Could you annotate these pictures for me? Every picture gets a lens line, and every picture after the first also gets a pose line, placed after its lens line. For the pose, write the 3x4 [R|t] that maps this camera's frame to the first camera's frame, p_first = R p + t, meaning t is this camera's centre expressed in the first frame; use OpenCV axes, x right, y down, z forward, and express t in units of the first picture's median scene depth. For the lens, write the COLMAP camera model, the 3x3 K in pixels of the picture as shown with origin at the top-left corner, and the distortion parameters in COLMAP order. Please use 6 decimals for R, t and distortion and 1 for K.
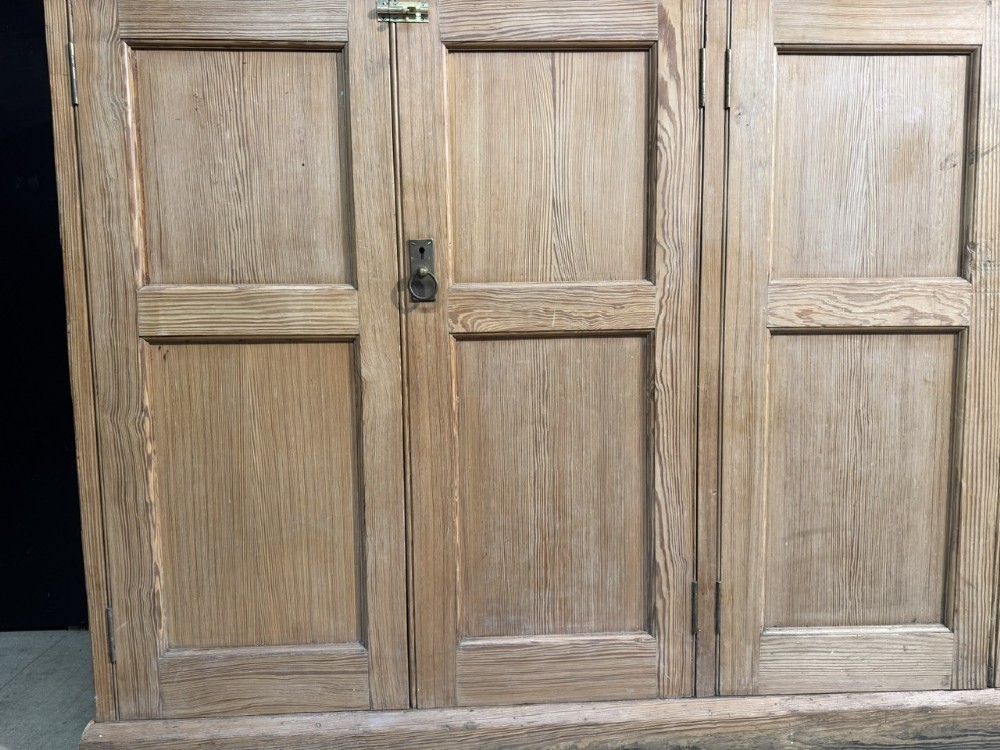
lens RADIAL K [[713.8, 0, 480.1], [0, 713.8, 379.6], [0, 0, 1]] dist [0.051676, -0.074102]
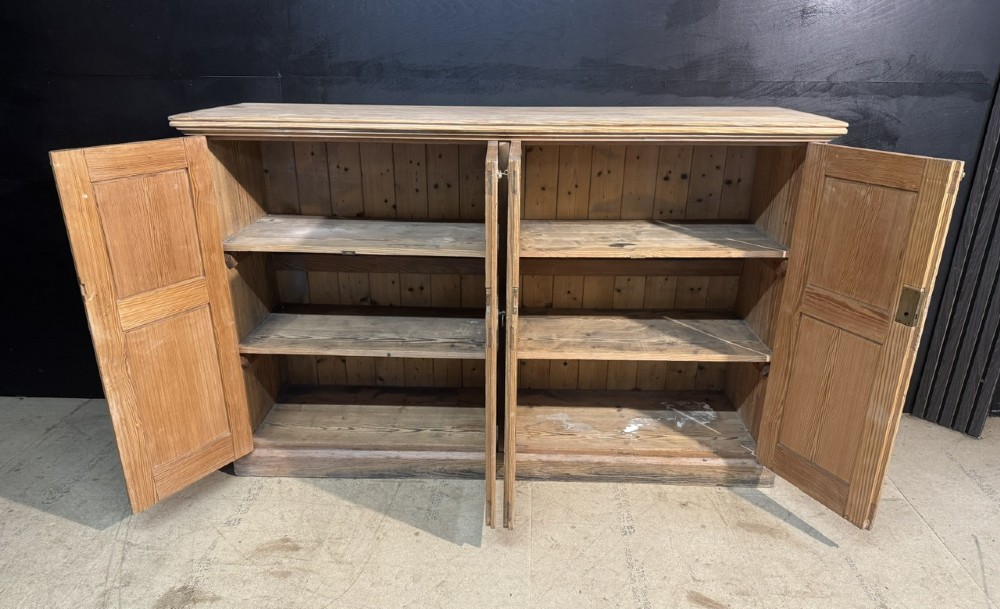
lens RADIAL K [[712.1, 0, 496.5], [0, 712.1, 354.6], [0, 0, 1]] dist [0.062749, -0.084677]
pose [[0.996979, 0.046294, -0.062373, 0.446015], [-0.025689, 0.954316, 0.297693, -0.544550], [0.073305, -0.295191, 0.952622, -1.102095]]
